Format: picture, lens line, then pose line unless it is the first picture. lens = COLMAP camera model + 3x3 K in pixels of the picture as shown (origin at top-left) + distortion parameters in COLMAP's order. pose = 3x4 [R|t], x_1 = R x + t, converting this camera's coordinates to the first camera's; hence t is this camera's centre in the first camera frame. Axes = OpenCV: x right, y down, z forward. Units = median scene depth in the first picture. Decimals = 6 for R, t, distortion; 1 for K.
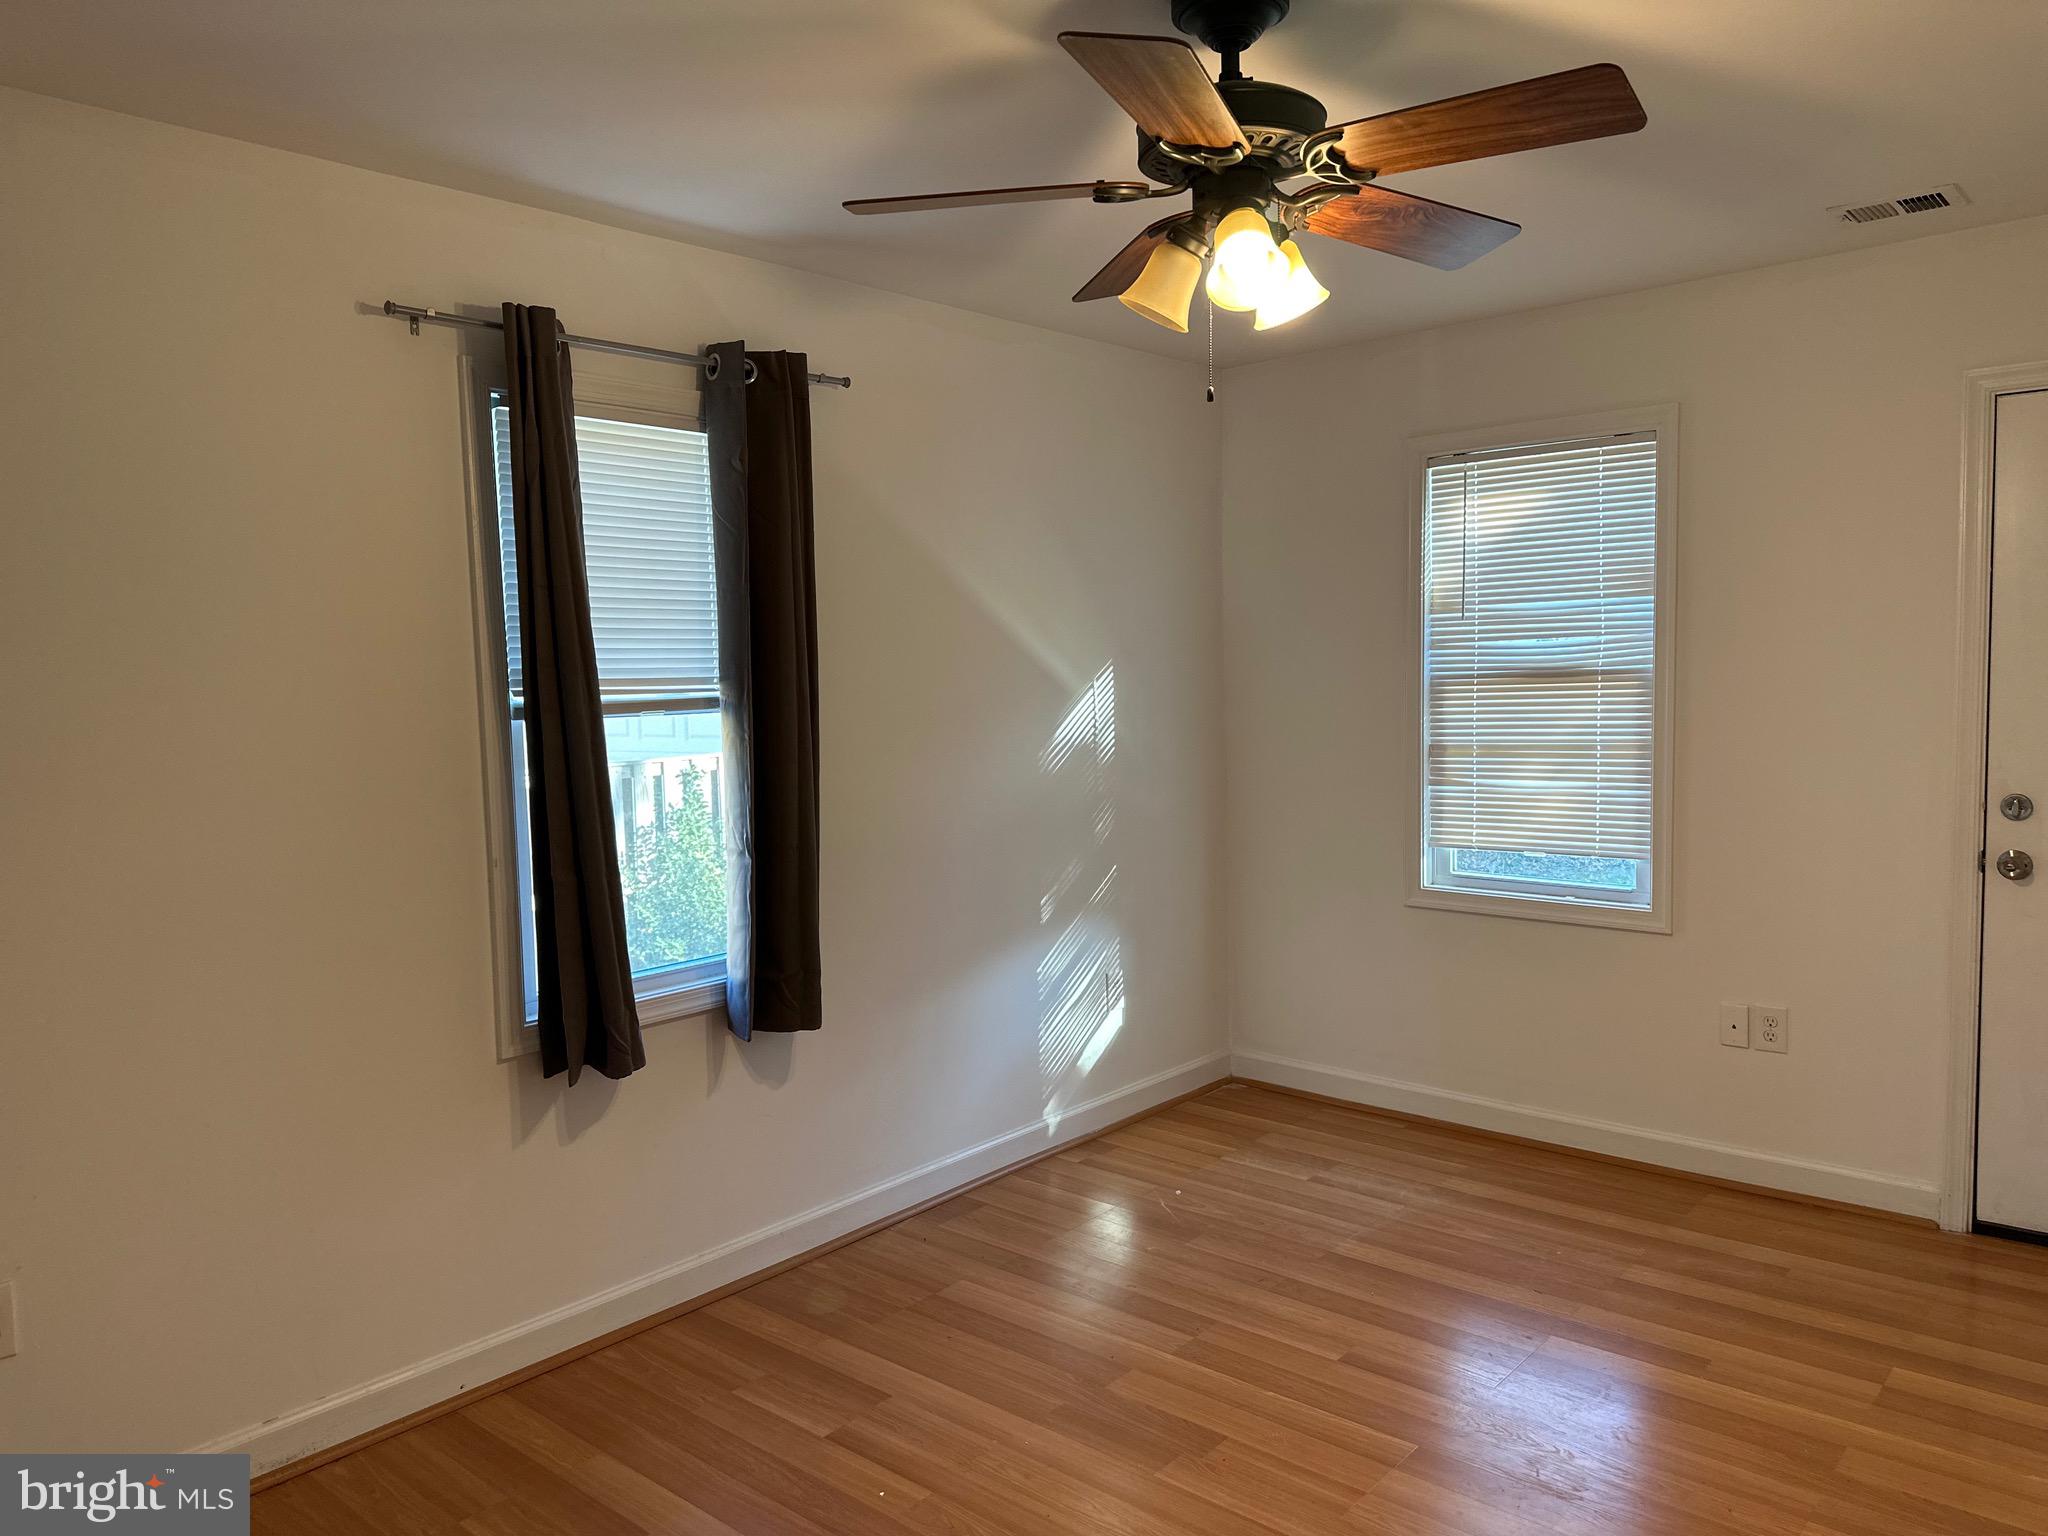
lens RADIAL K [[1421.6, 0, 1029.3], [0, 1421.6, 766.0], [0, 0, 1]] dist [0.060648, -0.066560]
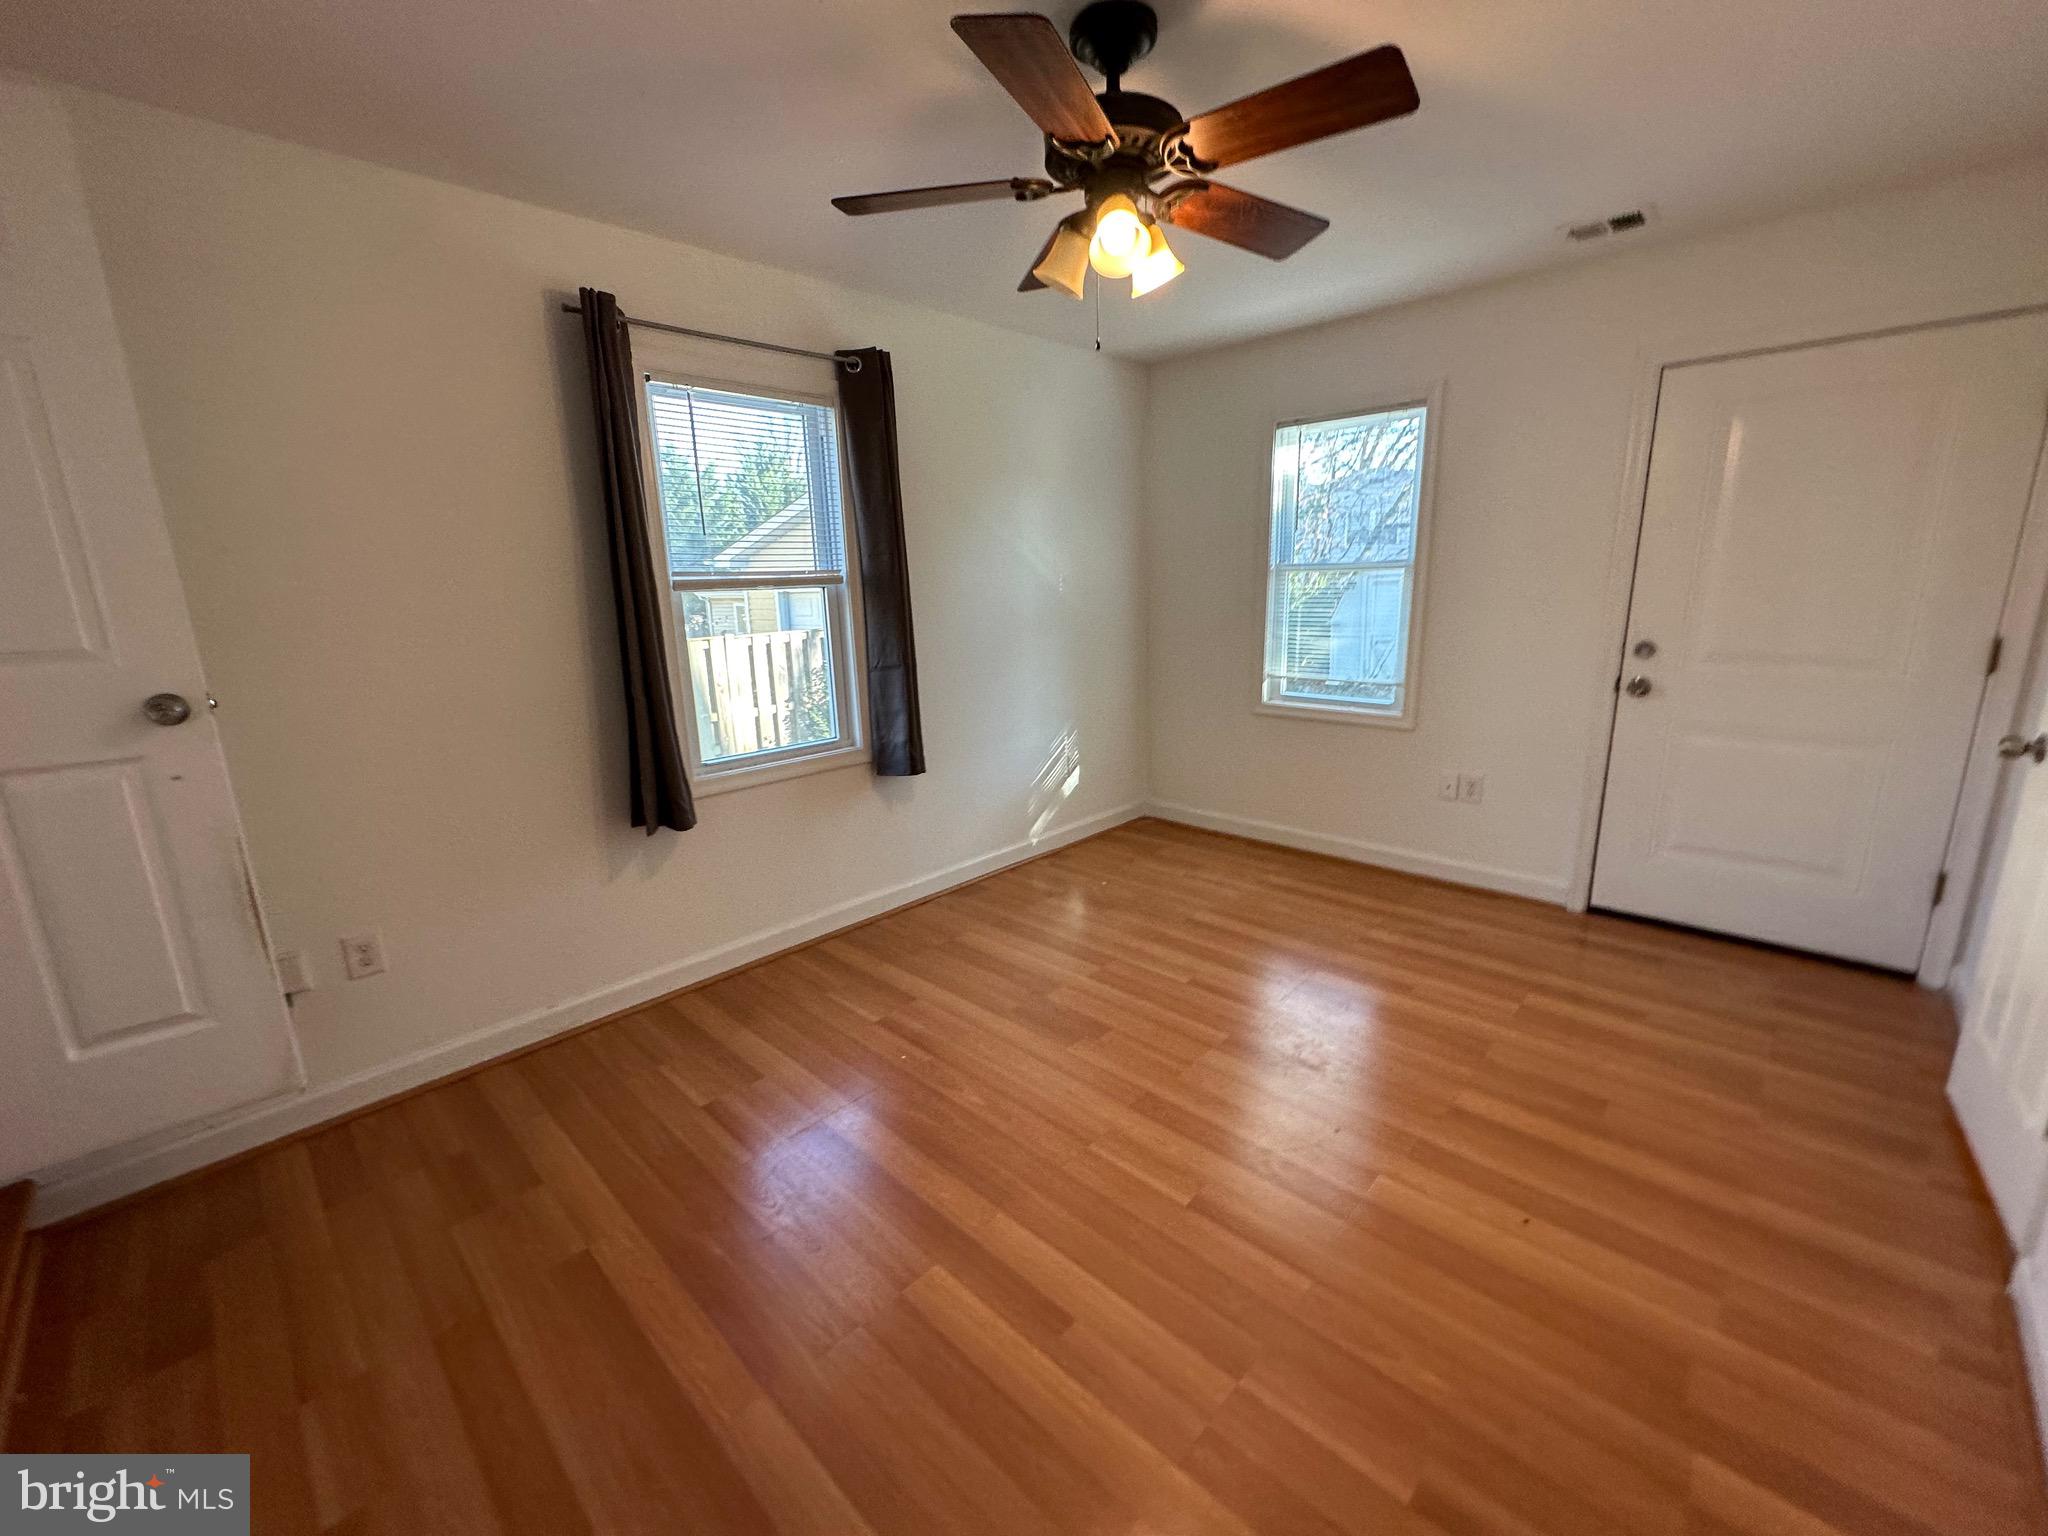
lens RADIAL K [[810.7, 0, 1022.9], [0, 810.7, 759.4], [0, 0, 1]] dist [0.000995, -0.000269]
pose [[0.998969, 0.006562, -0.044920, 0.061744], [0.000210, 0.988819, 0.149117, 0.016797], [0.045396, -0.148973, 0.987799, 0.097552]]
